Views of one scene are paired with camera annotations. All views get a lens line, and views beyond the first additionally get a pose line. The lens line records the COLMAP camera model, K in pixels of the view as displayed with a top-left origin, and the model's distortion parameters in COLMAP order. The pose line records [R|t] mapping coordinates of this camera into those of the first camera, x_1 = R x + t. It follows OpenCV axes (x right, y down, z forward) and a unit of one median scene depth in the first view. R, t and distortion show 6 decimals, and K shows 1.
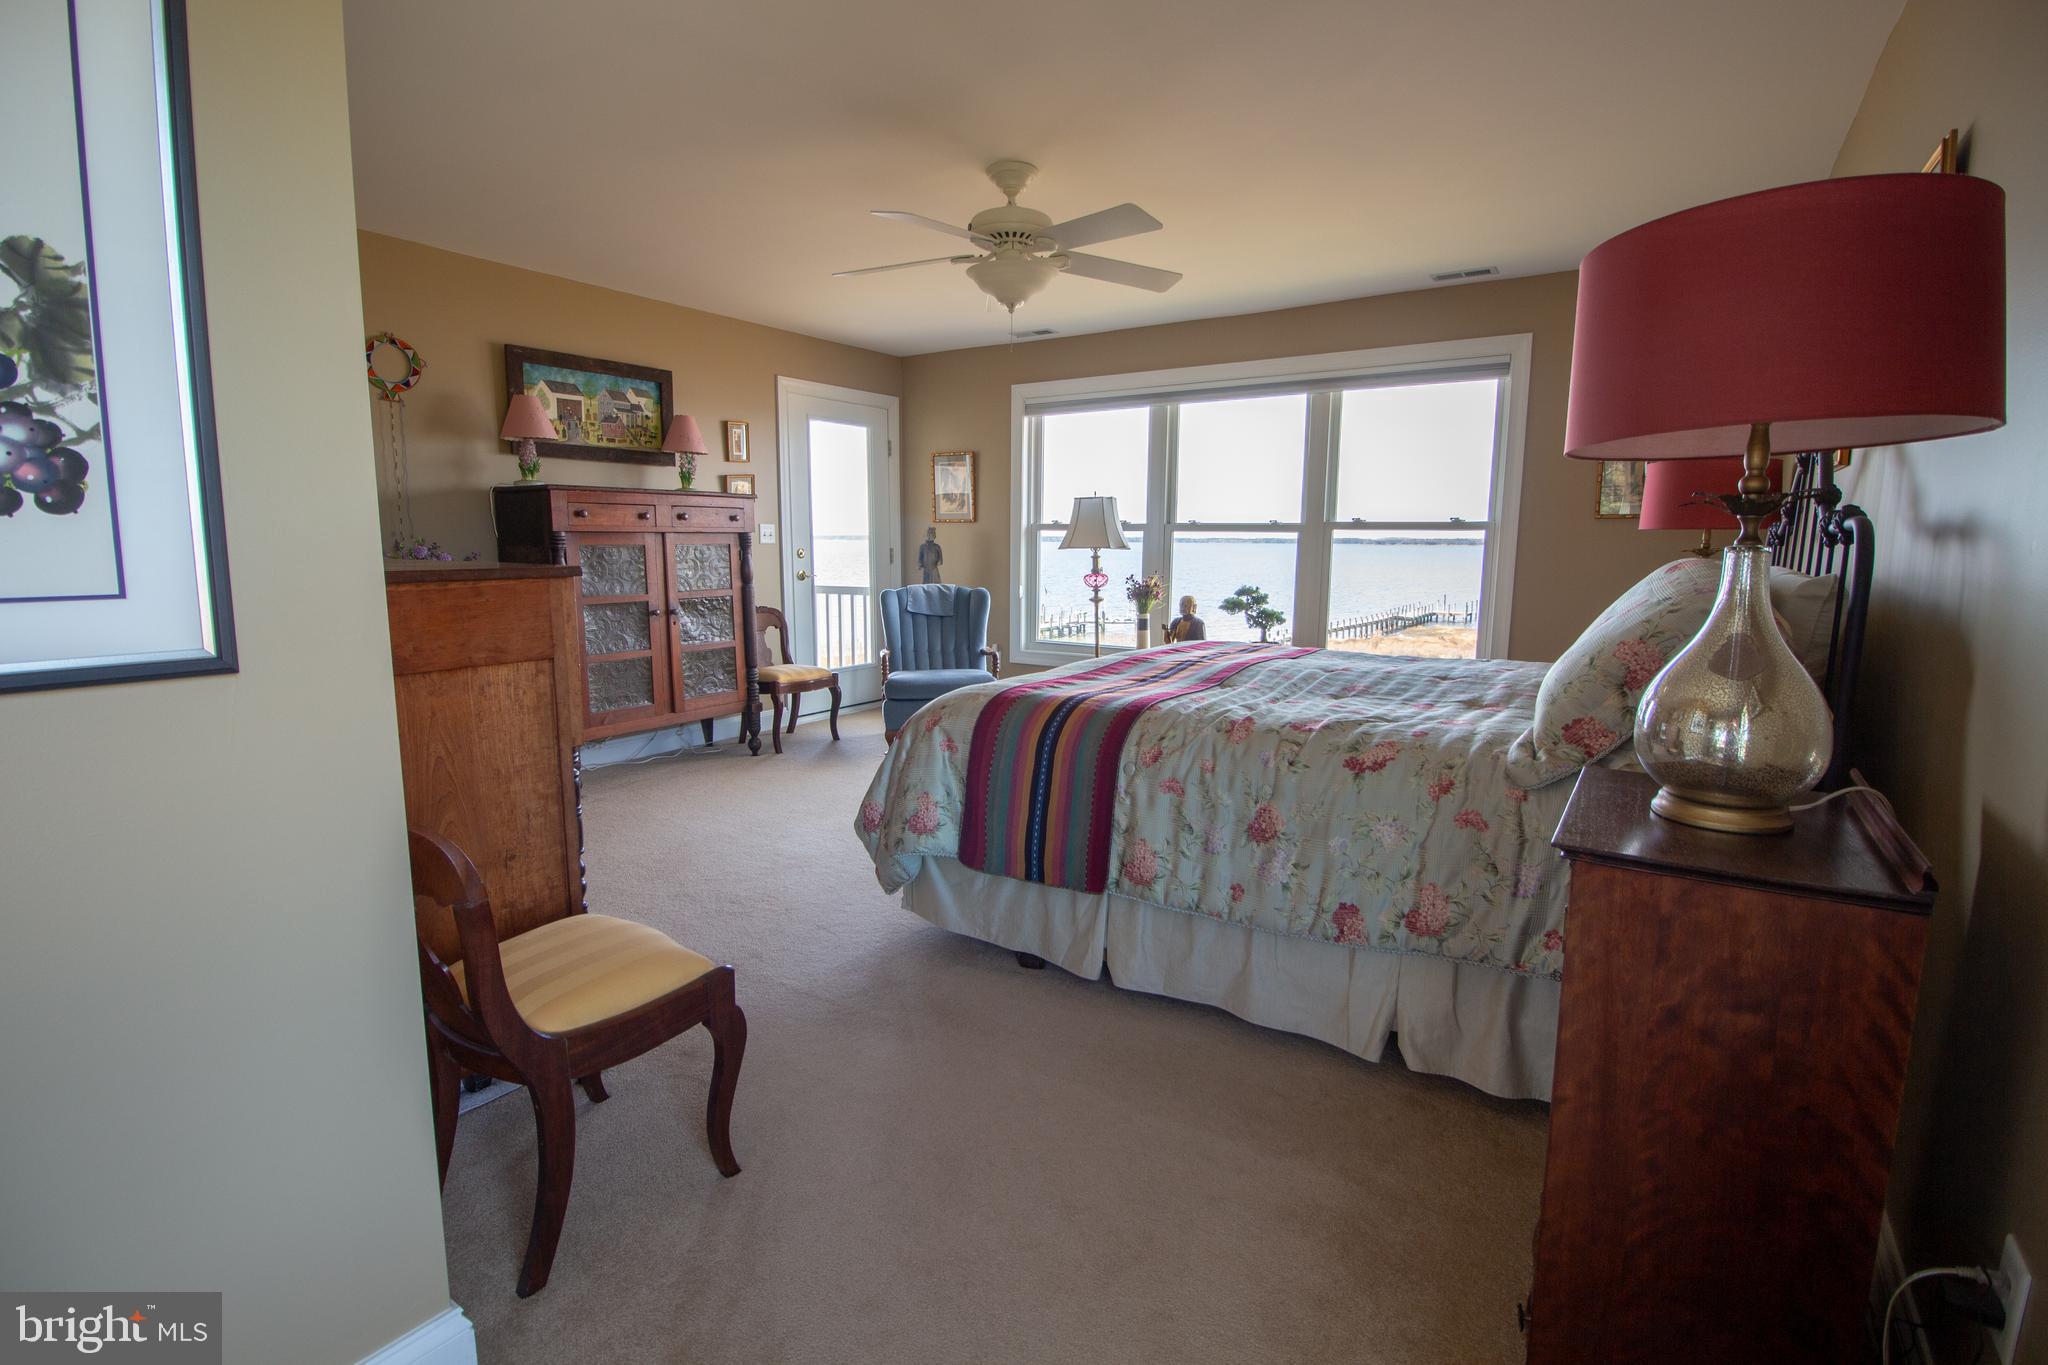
lens RADIAL K [[946.8, 0, 1026.6], [0, 946.8, 680.7], [0, 0, 1]] dist [-0.026220, -0.001119]
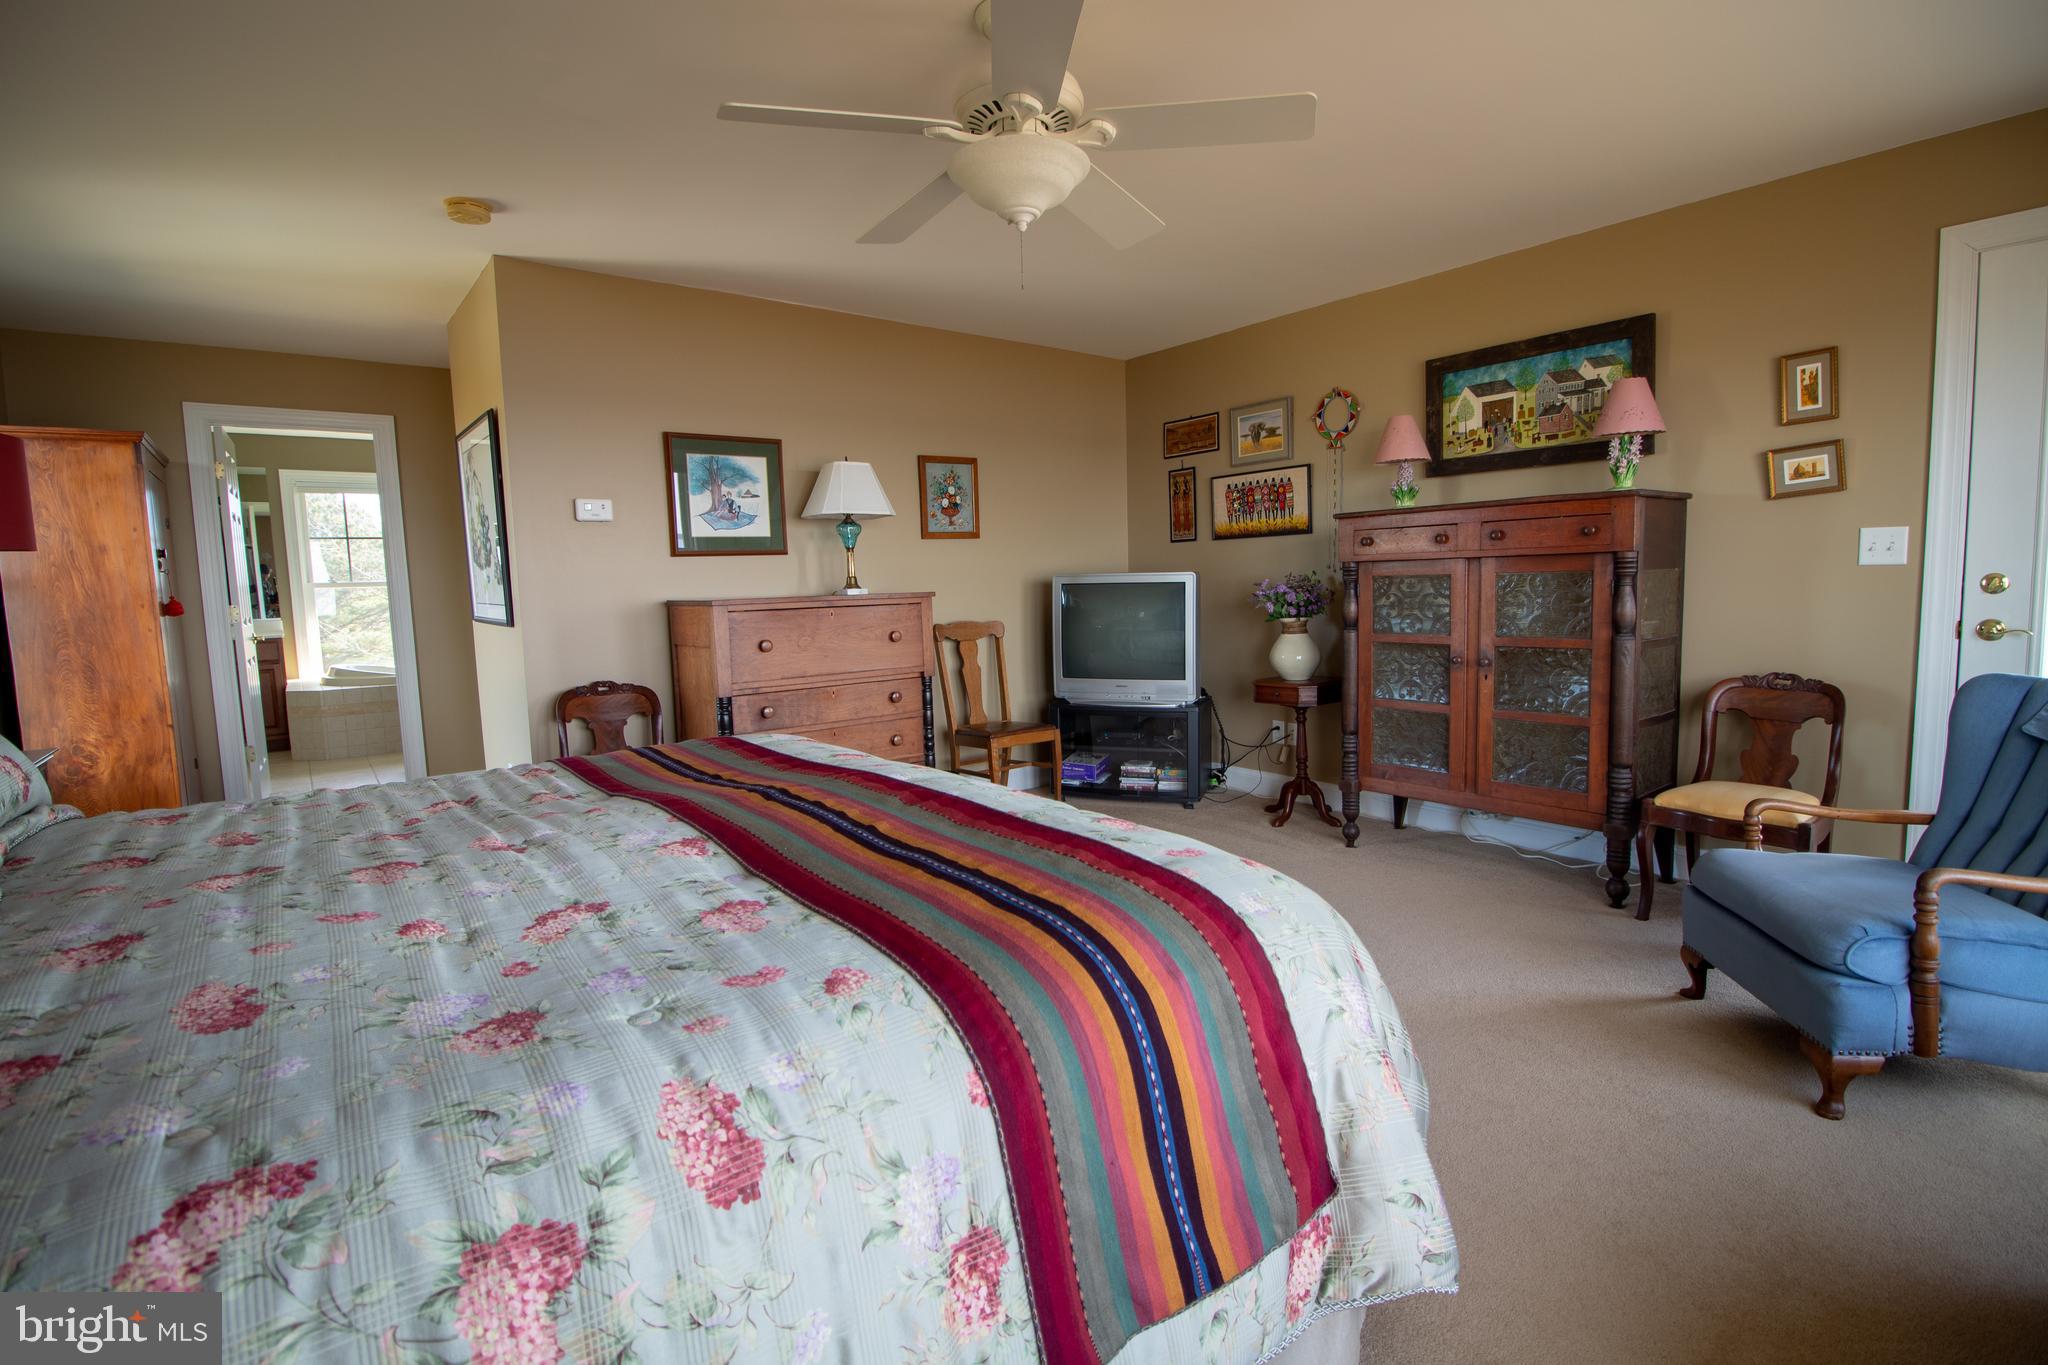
lens RADIAL K [[946.8, 0, 1026.7], [0, 946.8, 687.0], [0, 0, 1]] dist [-0.026220, -0.001119]
pose [[-0.308303, 0.095455, -0.946487, 0.451935], [-0.121429, 0.982865, 0.138677, -0.113825], [0.943506, 0.157686, -0.291429, 0.885783]]
